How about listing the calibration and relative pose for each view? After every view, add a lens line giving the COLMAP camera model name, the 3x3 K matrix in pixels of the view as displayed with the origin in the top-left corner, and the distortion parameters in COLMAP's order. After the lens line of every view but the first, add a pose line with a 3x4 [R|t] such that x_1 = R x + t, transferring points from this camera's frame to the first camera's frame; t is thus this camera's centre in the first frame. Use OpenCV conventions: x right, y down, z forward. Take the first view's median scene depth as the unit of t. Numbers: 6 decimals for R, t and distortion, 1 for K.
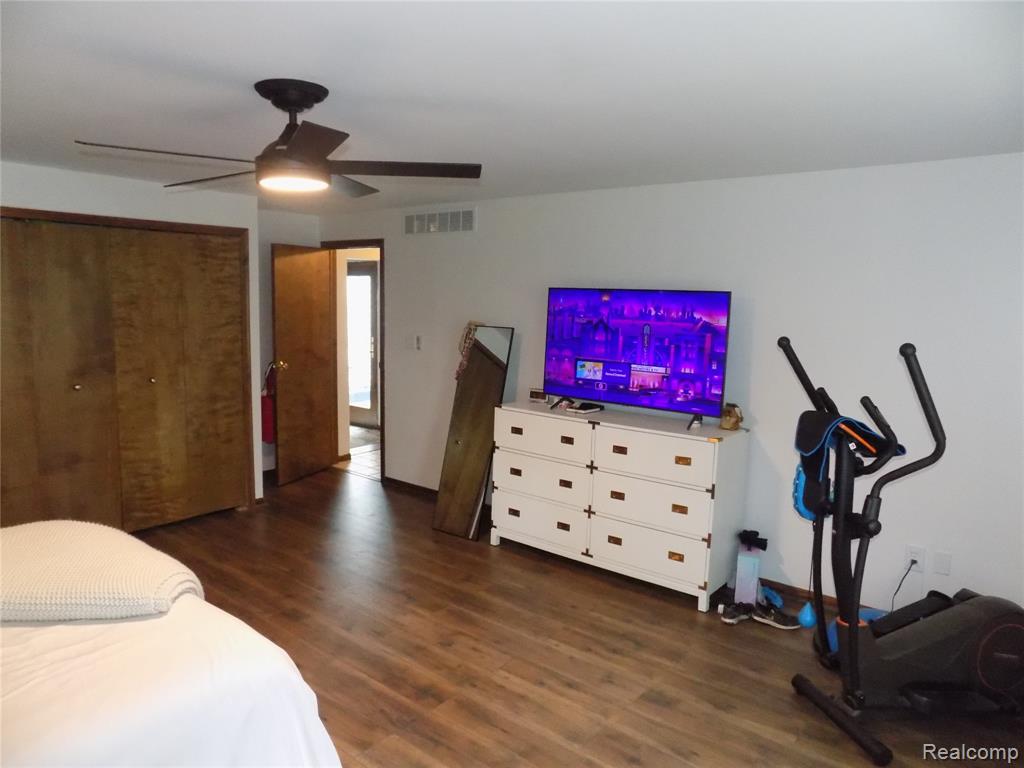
lens RADIAL K [[693.0, 0, 512.0], [0, 693.0, 384.0], [0, 0, 1]] dist [-0.073562, 0.079455]
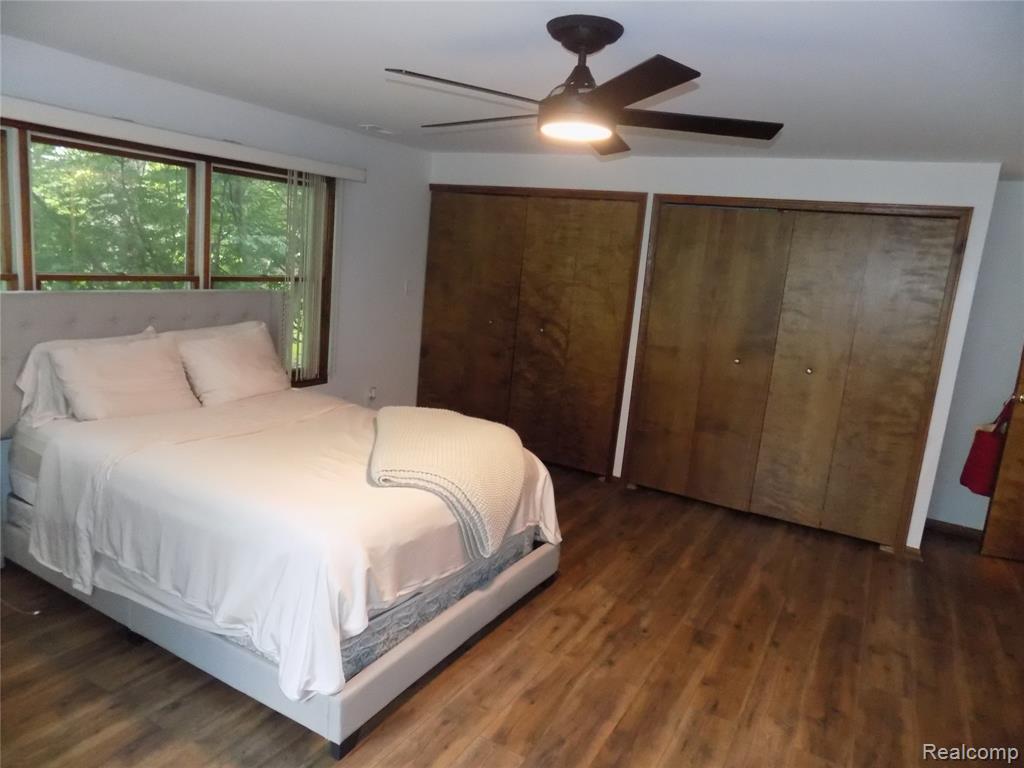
lens RADIAL K [[693.0, 0, 512.0], [0, 693.0, 384.0], [0, 0, 1]] dist [-0.073562, 0.079455]
pose [[0.172353, 0.180399, -0.968375, 0.322254], [-0.210086, 0.967200, 0.142788, -0.036999], [0.962371, 0.178832, 0.204599, 0.404127]]
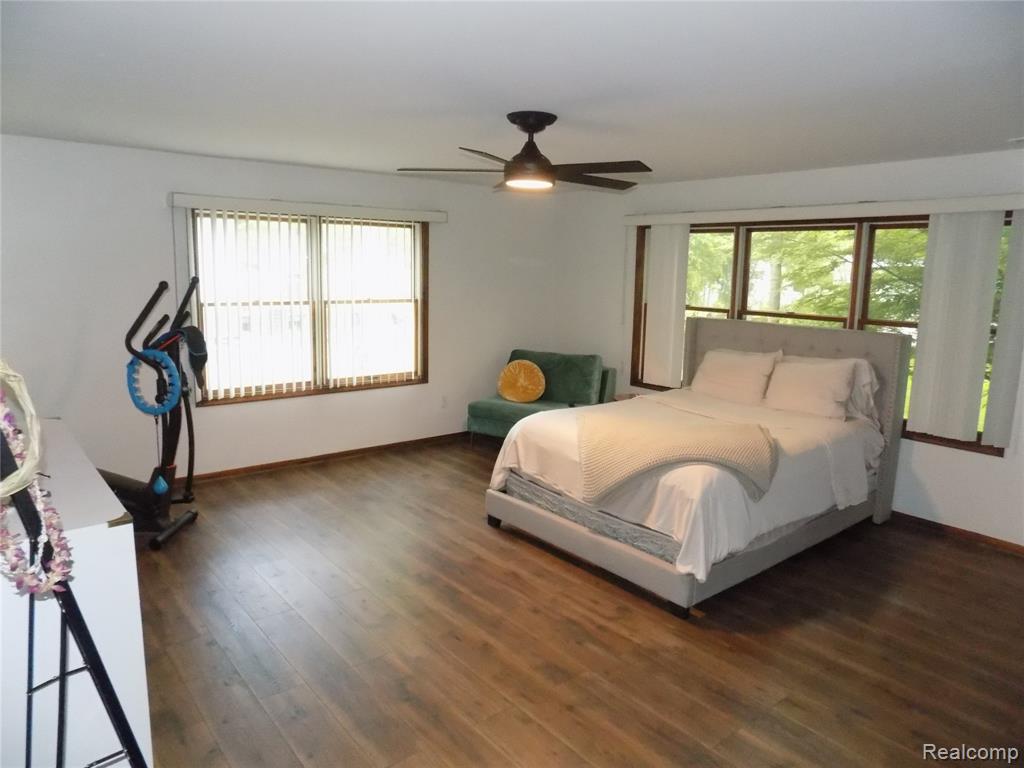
lens RADIAL K [[693.0, 0, 512.0], [0, 693.0, 384.0], [0, 0, 1]] dist [-0.073562, 0.079455]
pose [[-0.977843, -0.074594, 0.195600, -0.305376], [-0.014321, 0.956008, 0.292991, -0.159602], [-0.208850, 0.283698, -0.935894, 1.259153]]
